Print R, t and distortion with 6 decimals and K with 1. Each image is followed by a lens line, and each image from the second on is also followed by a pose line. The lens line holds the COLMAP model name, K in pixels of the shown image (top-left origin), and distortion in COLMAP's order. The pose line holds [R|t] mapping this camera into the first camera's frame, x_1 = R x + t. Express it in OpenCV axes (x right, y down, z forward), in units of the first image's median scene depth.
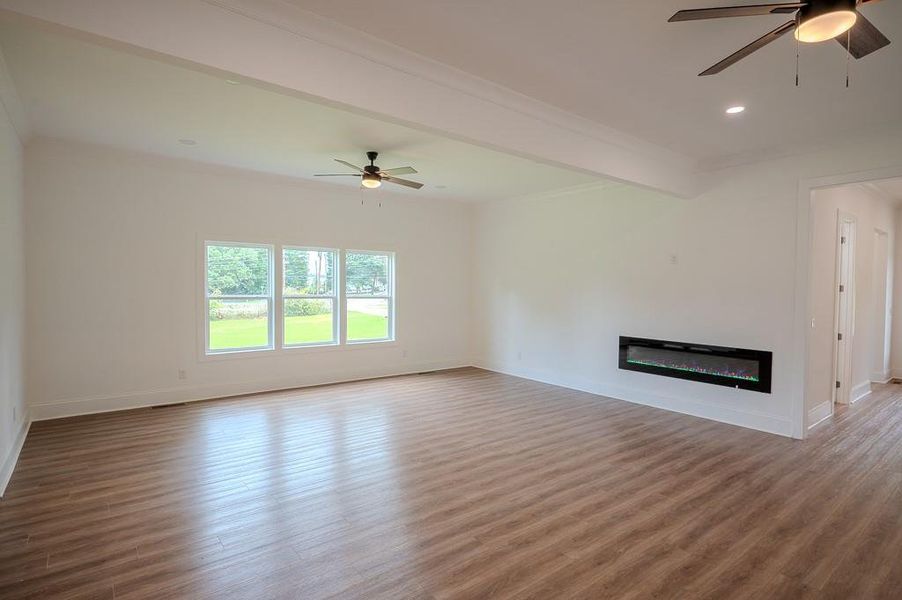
lens RADIAL K [[462.9, 0, 451.0], [0, 462.9, 300.0], [0, 0, 1]] dist [-0.000531, -0.000349]
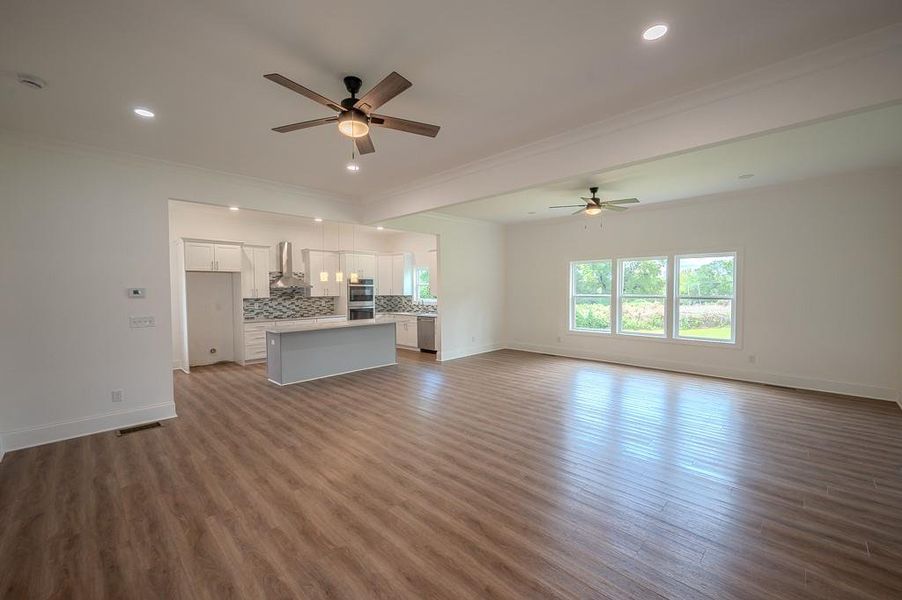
lens RADIAL K [[373.9, 0, 451.0], [0, 373.9, 300.0], [0, 0, 1]] dist [0.000295, -0.000113]
pose [[0.127291, 0.020938, -0.991644, 1.149914], [-0.021982, 0.999591, 0.018285, -0.006168], [0.991622, 0.019471, 0.127699, 0.625901]]
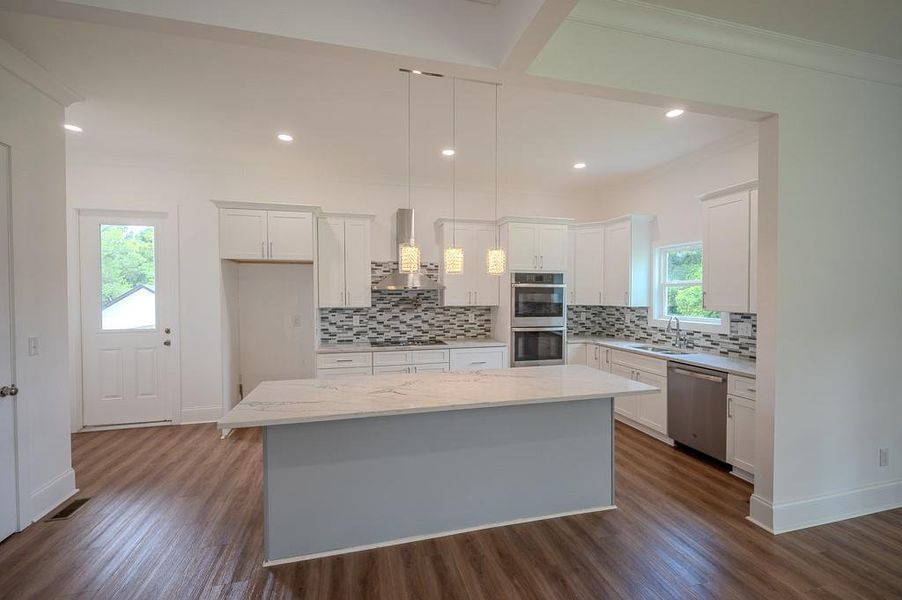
lens RADIAL K [[373.9, 0, 451.0], [0, 373.9, 300.0], [0, 0, 1]] dist [0.000295, -0.000113]
pose [[-0.401740, 0.010877, -0.915689, -0.063186], [-0.029957, 0.999238, 0.025013, -0.018050], [0.915264, 0.037480, -0.401108, 0.588182]]
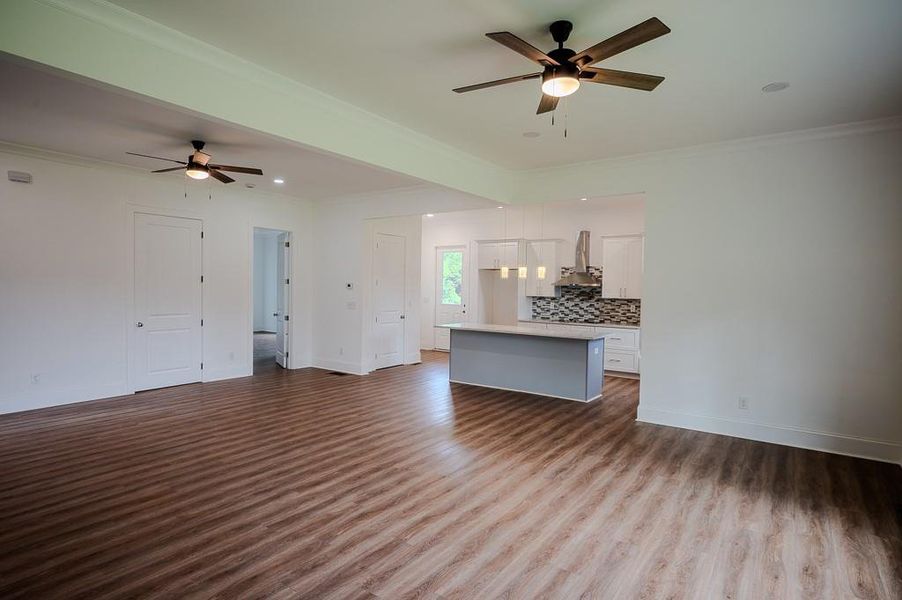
lens RADIAL K [[486.5, 0, 448.0], [0, 486.5, 295.8], [0, 0, 1]] dist [-0.000182, -0.000227]
pose [[-0.962142, -0.017879, -0.271961, 0.119360], [-0.032244, 0.998305, 0.048445, -0.062039], [0.270634, 0.055381, -0.961088, 2.038401]]
